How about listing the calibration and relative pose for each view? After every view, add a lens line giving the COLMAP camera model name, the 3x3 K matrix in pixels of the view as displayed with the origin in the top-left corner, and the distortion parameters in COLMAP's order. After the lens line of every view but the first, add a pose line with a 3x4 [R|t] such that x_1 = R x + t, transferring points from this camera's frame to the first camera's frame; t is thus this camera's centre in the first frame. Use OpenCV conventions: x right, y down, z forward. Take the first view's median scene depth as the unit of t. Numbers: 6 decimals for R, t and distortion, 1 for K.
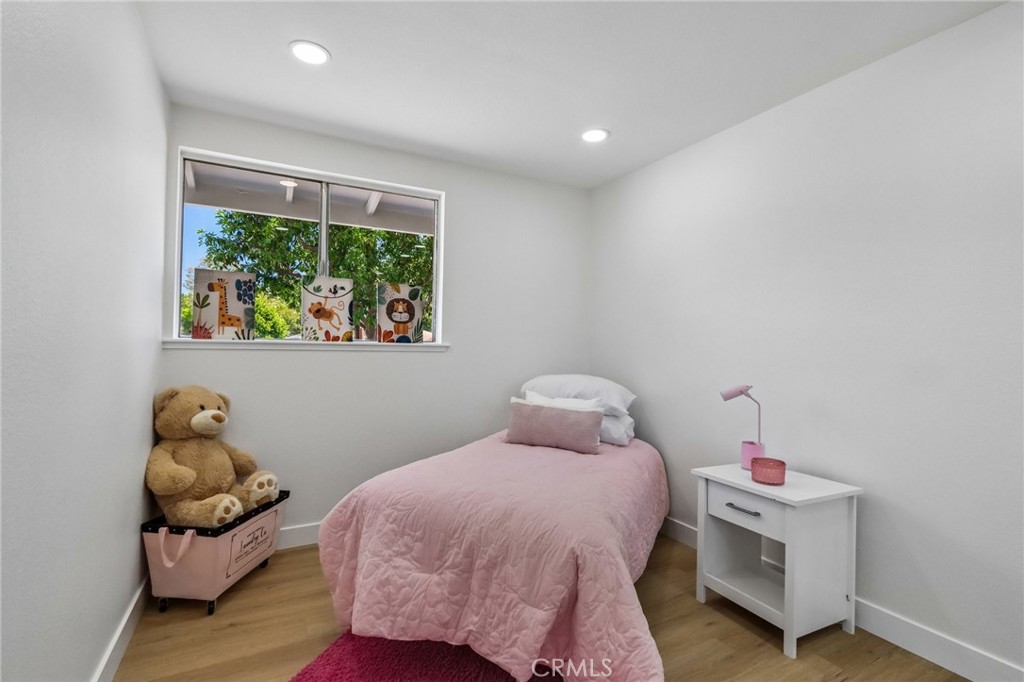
lens RADIAL K [[465.7, 0, 509.5], [0, 465.7, 342.3], [0, 0, 1]] dist [0.000537, -0.000827]
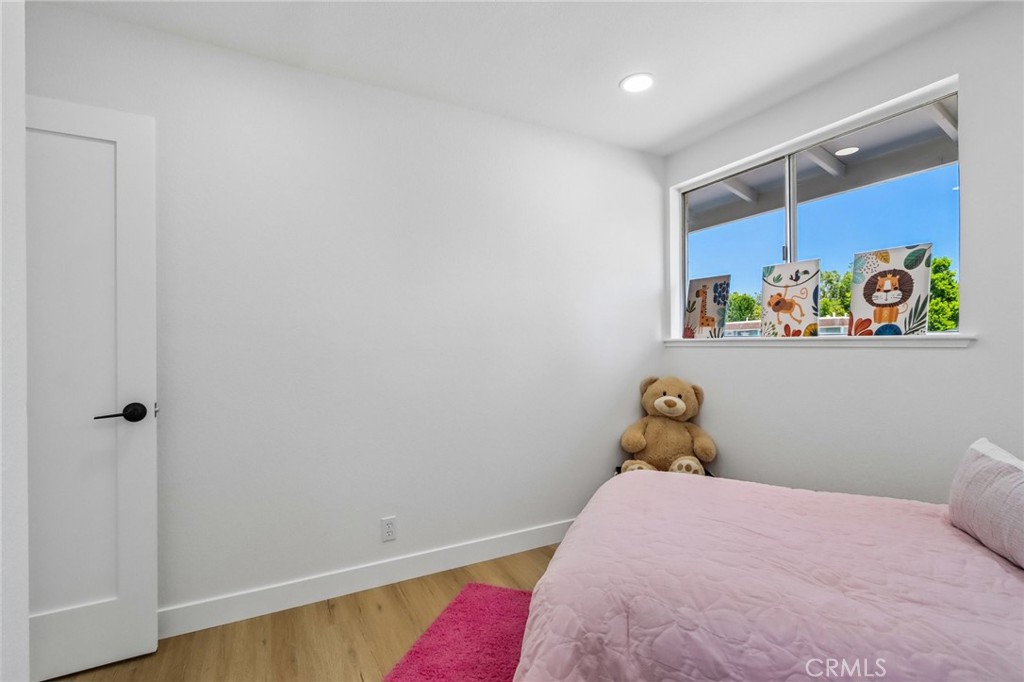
lens RADIAL K [[474.8, 0, 510.1], [0, 474.8, 344.3], [0, 0, 1]] dist [0.002090, -0.000215]
pose [[-0.016066, -0.013036, -0.999786, 0.502770], [0.019835, 0.999714, -0.013354, 0.013661], [0.999674, -0.020045, -0.015802, 0.488620]]
